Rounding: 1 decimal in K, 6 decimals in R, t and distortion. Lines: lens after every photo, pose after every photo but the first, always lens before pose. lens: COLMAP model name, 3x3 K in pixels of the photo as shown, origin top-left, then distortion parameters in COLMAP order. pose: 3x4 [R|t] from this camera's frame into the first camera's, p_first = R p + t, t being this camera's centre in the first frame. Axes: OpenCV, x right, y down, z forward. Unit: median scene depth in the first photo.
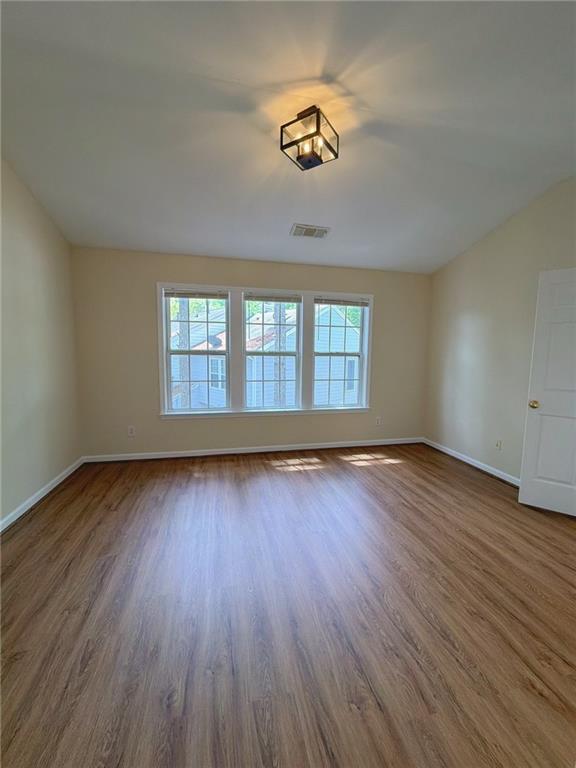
lens RADIAL K [[303.4, 0, 267.4], [0, 303.4, 381.2], [0, 0, 1]] dist [-0.000682, -0.000019]
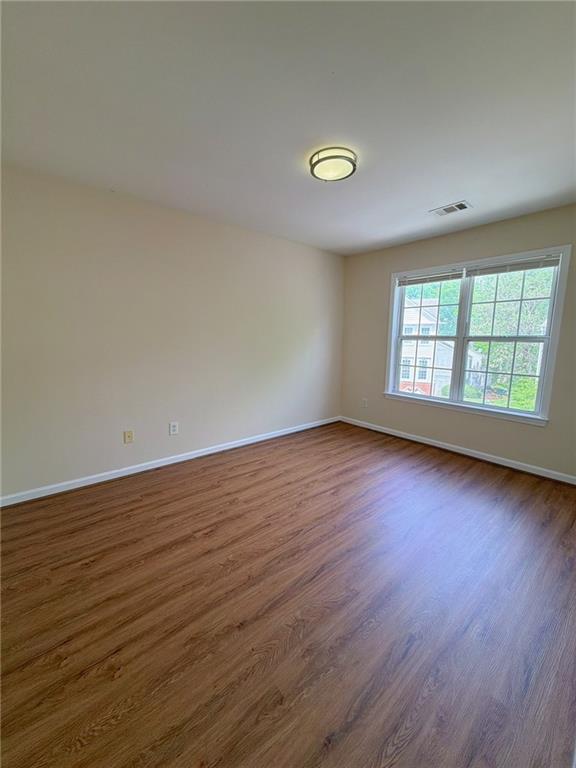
lens RADIAL K [[303.4, 0, 267.4], [0, 303.4, 381.2], [0, 0, 1]] dist [-0.000682, -0.000019]
pose [[0.442323, 0.126155, -0.887939, 0.455006], [-0.089469, 0.991326, 0.096275, -0.003899], [0.892382, 0.036858, 0.449773, 0.105738]]
